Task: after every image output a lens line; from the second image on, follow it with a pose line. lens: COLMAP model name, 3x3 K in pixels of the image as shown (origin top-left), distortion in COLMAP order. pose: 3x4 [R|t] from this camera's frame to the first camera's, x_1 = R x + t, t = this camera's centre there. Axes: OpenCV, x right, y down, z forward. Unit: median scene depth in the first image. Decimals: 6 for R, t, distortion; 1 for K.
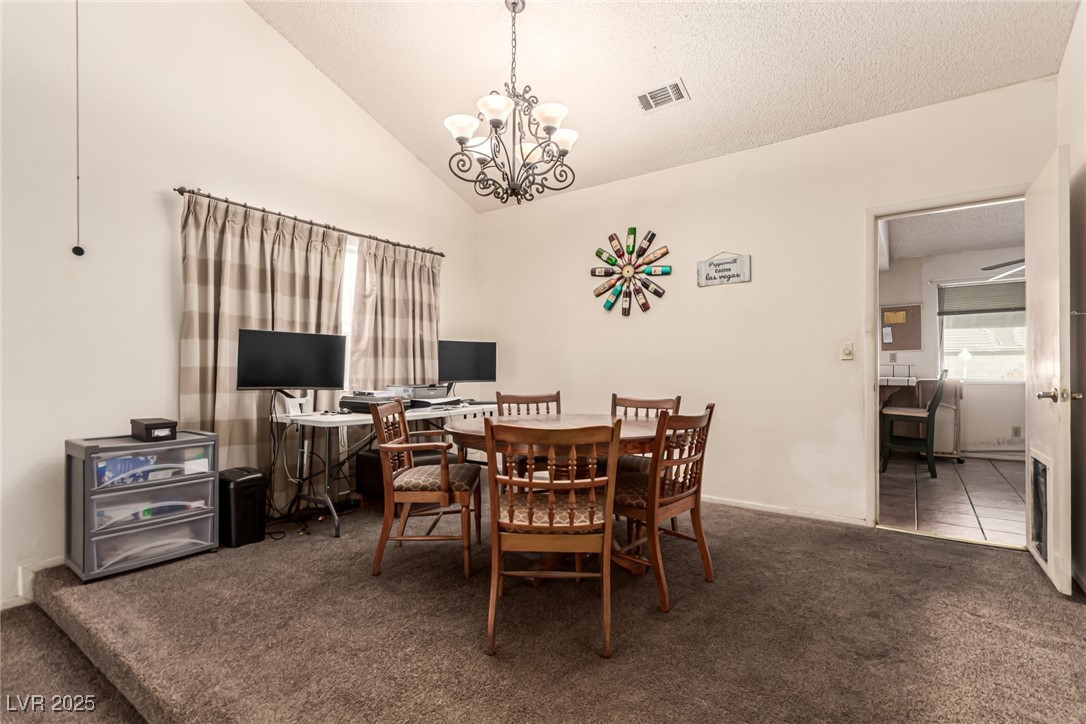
lens RADIAL K [[521.9, 0, 535.7], [0, 521.9, 367.8], [0, 0, 1]] dist [-0.000572, 0.000013]
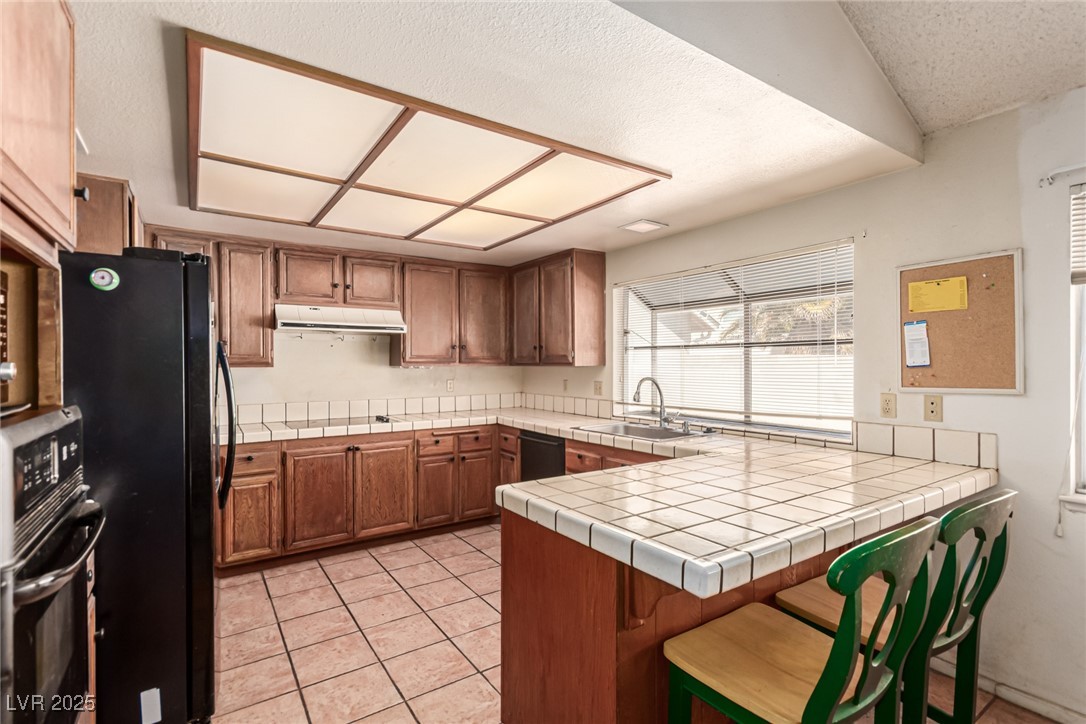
lens RADIAL K [[507.3, 0, 549.7], [0, 507.3, 365.7], [0, 0, 1]] dist [0.008252, 0.000167]
pose [[0.940823, -0.003869, -0.338877, 0.836328], [0.005253, 0.999981, 0.003166, -0.077184], [0.338858, -0.004759, 0.940825, 0.874294]]
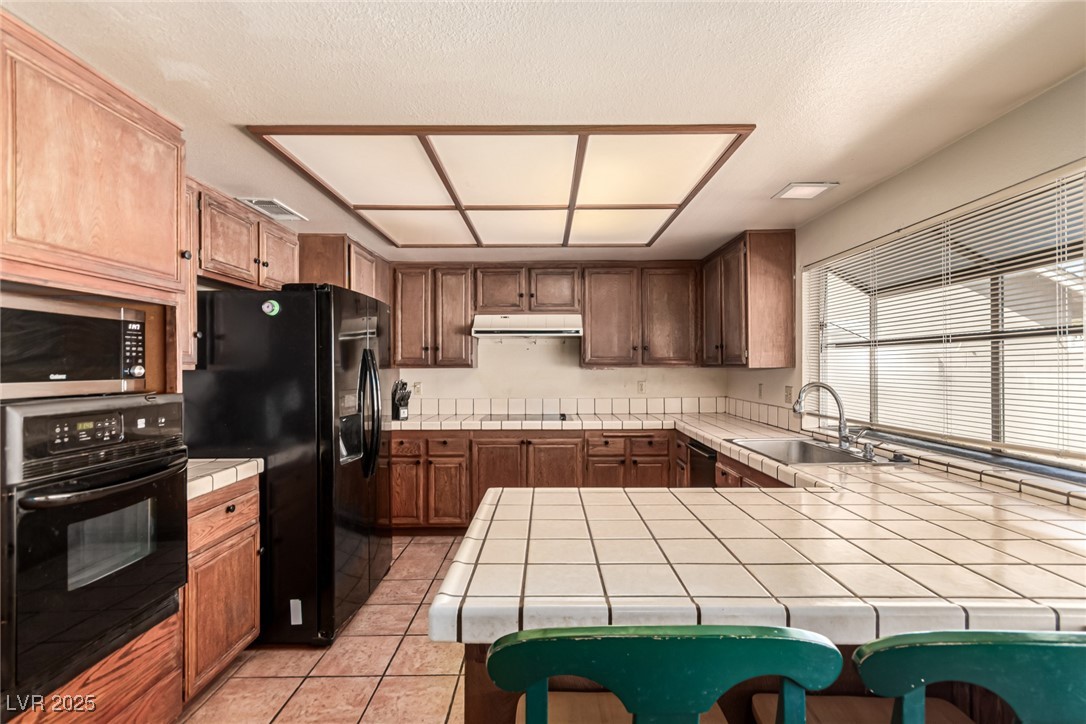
lens RADIAL K [[505.9, 0, 548.4], [0, 505.9, 364.3], [0, 0, 1]] dist [-0.005966, -0.000199]
pose [[0.589747, -0.005878, -0.807567, 1.020474], [0.004761, 0.999981, -0.003802, -0.077341], [0.807574, -0.001603, 0.589764, 1.046480]]
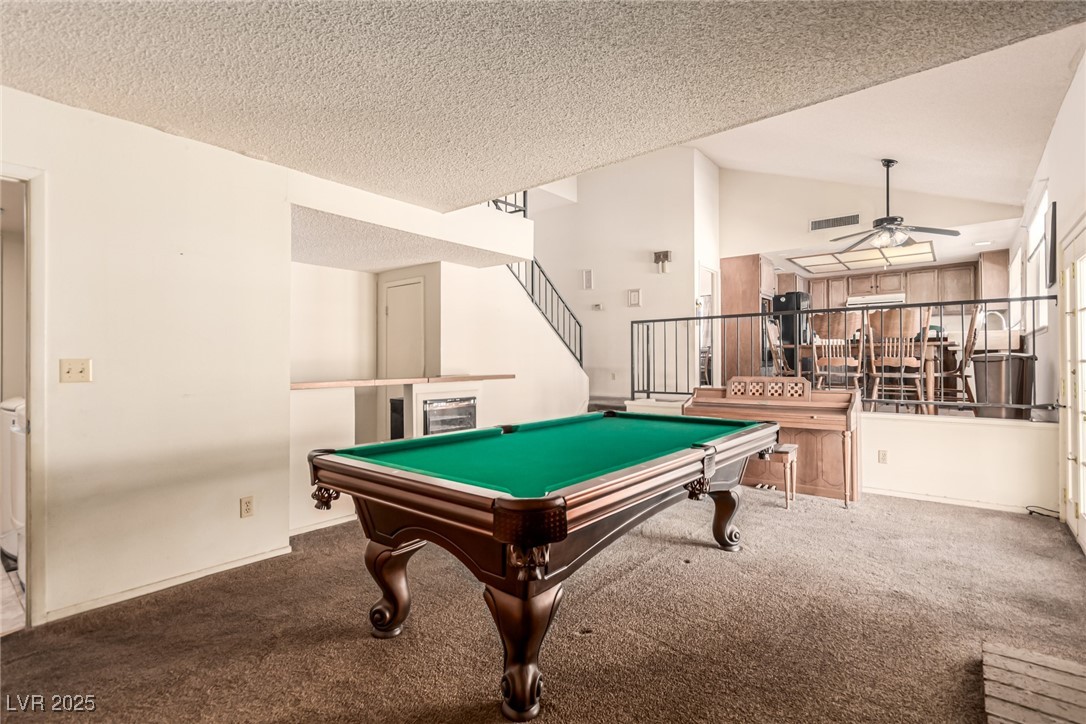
lens RADIAL K [[510.7, 0, 547.3], [0, 510.7, 362.5], [0, 0, 1]] dist [0.002245, 0.001187]
pose [[-0.055929, 0.001492, -0.998434, 2.544320], [0.004480, 0.999989, 0.001243, 0.109362], [0.998425, -0.004404, -0.055935, 0.274139]]
